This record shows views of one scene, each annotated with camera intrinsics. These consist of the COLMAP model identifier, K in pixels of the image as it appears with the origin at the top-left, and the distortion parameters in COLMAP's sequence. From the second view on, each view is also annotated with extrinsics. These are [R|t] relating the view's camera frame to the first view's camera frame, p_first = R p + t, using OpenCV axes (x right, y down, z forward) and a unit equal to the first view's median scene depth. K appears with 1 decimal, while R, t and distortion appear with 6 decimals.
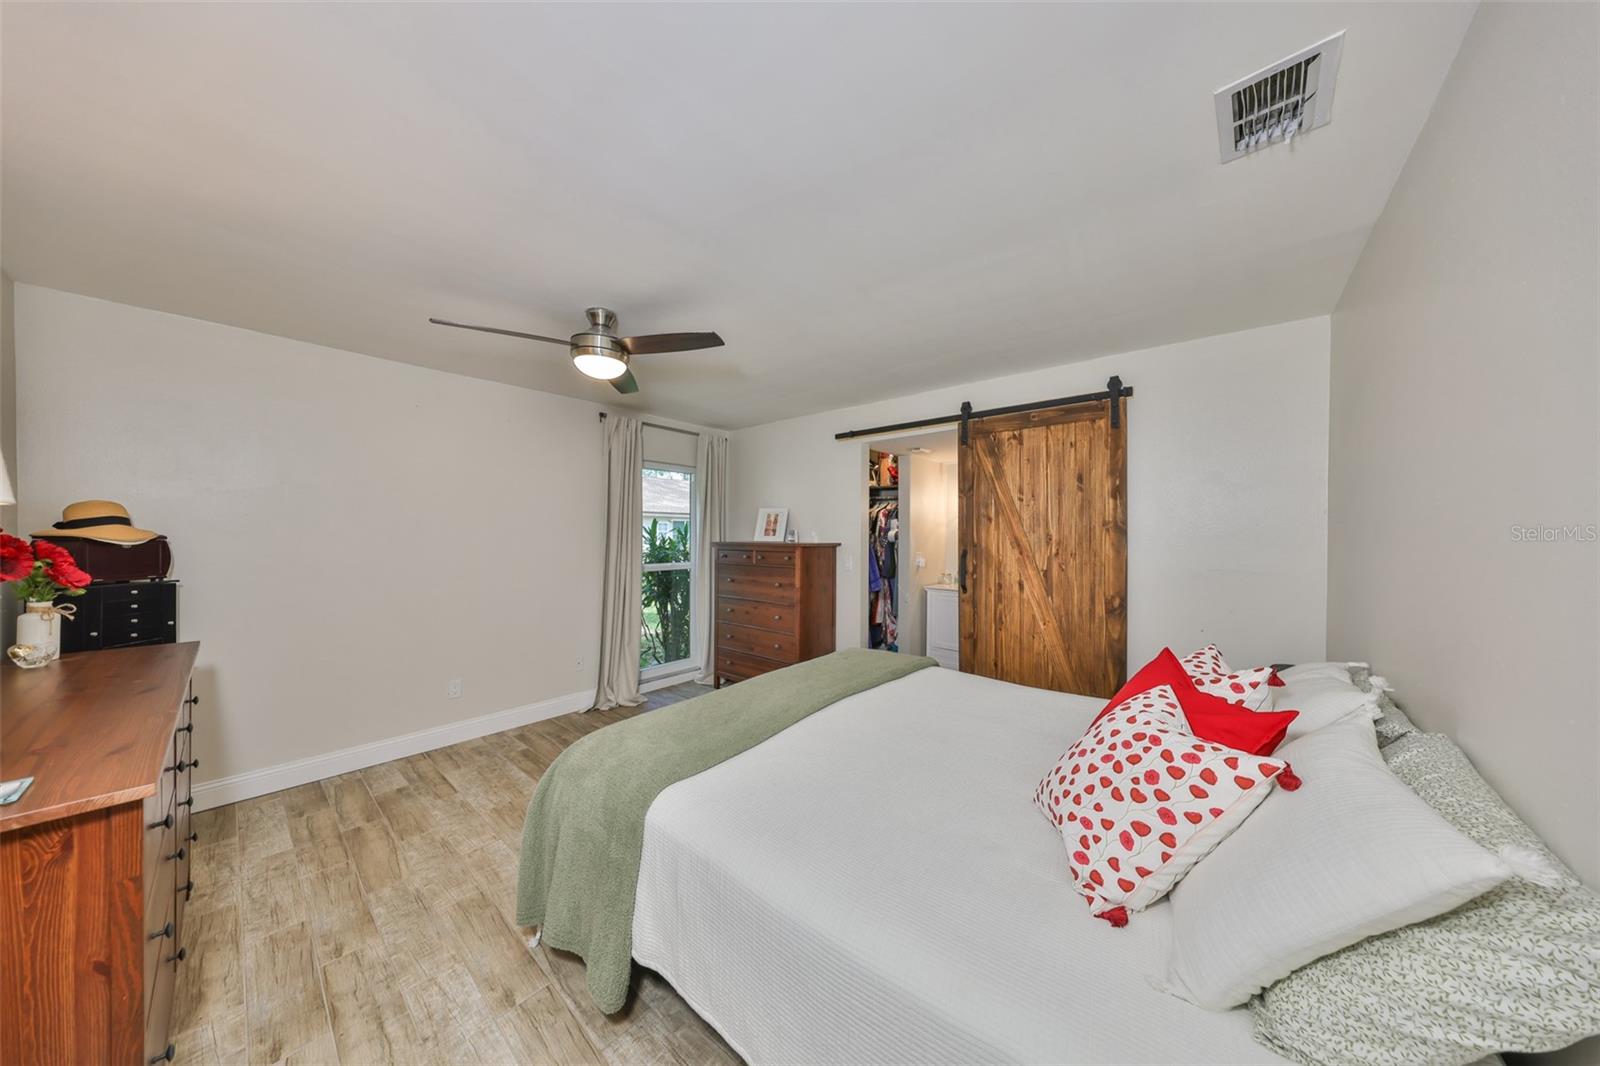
lens RADIAL K [[491.2, 0, 800.0], [0, 491.2, 533.0], [0, 0, 1]] dist [-0.001896, -0.000036]
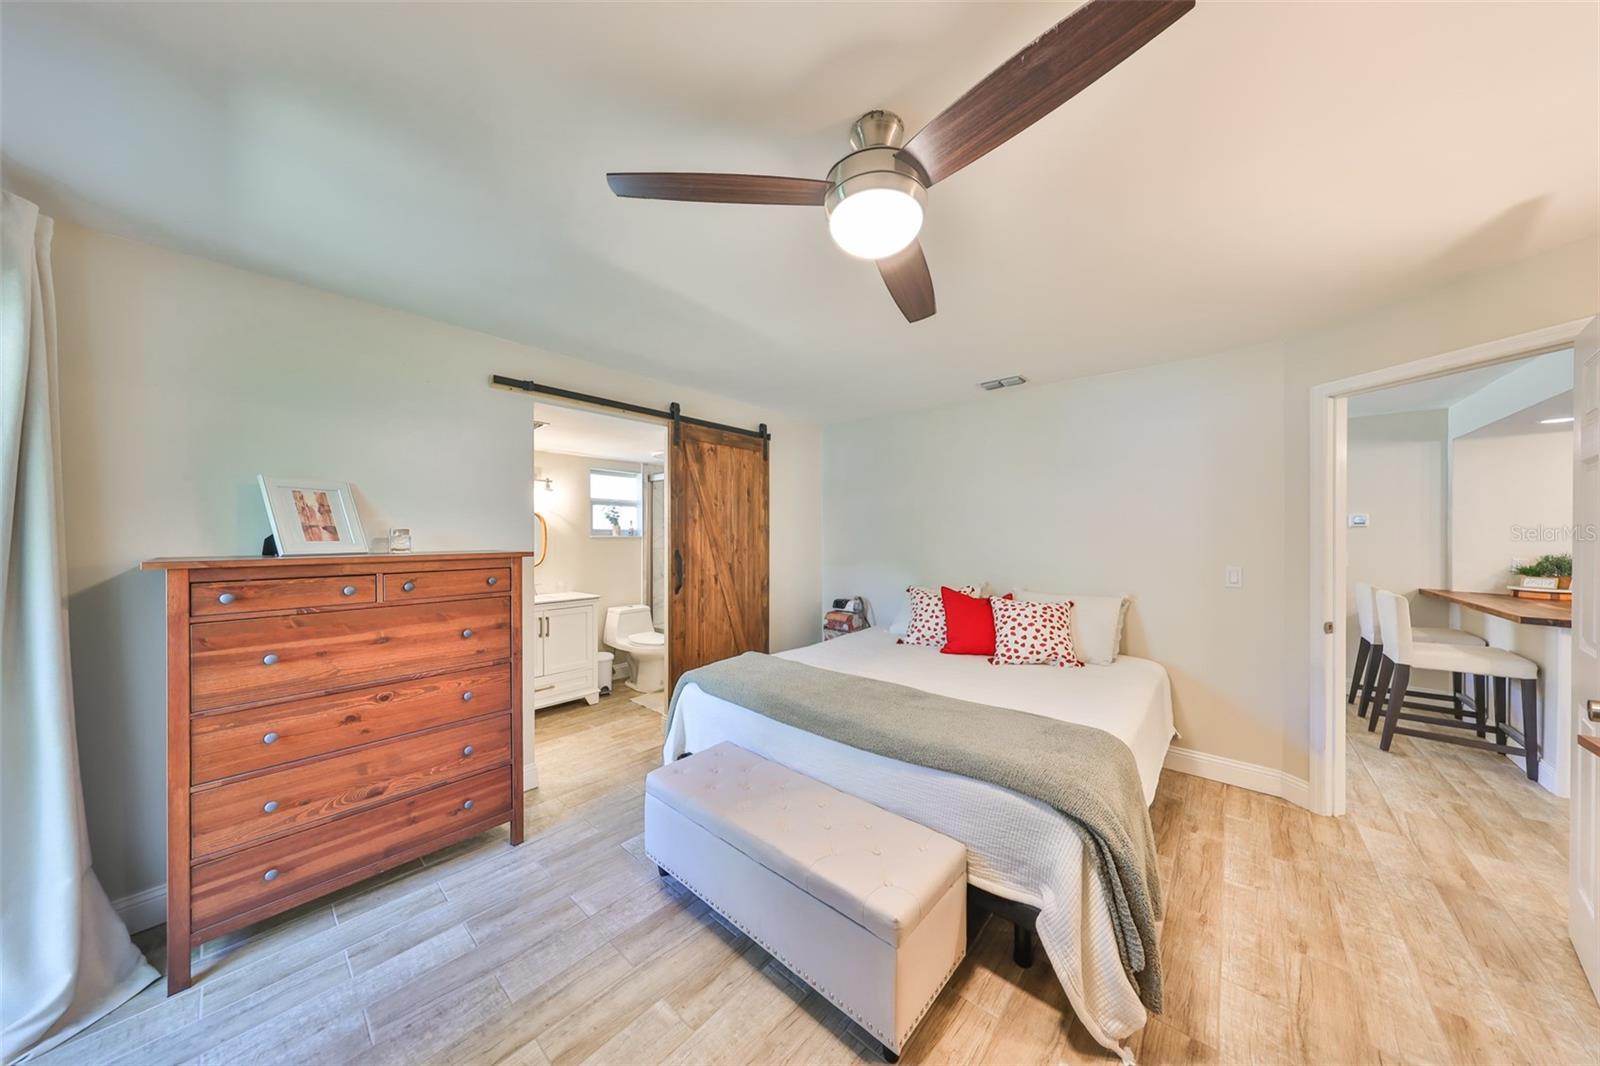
lens RADIAL K [[491.2, 0, 800.0], [0, 491.2, 533.0], [0, 0, 1]] dist [-0.001896, -0.000036]
pose [[0.002358, 0.000815, 0.999997, -0.708268], [0.002060, 0.999998, -0.000820, 0.000019], [-0.999995, 0.002062, 0.002356, 0.797123]]
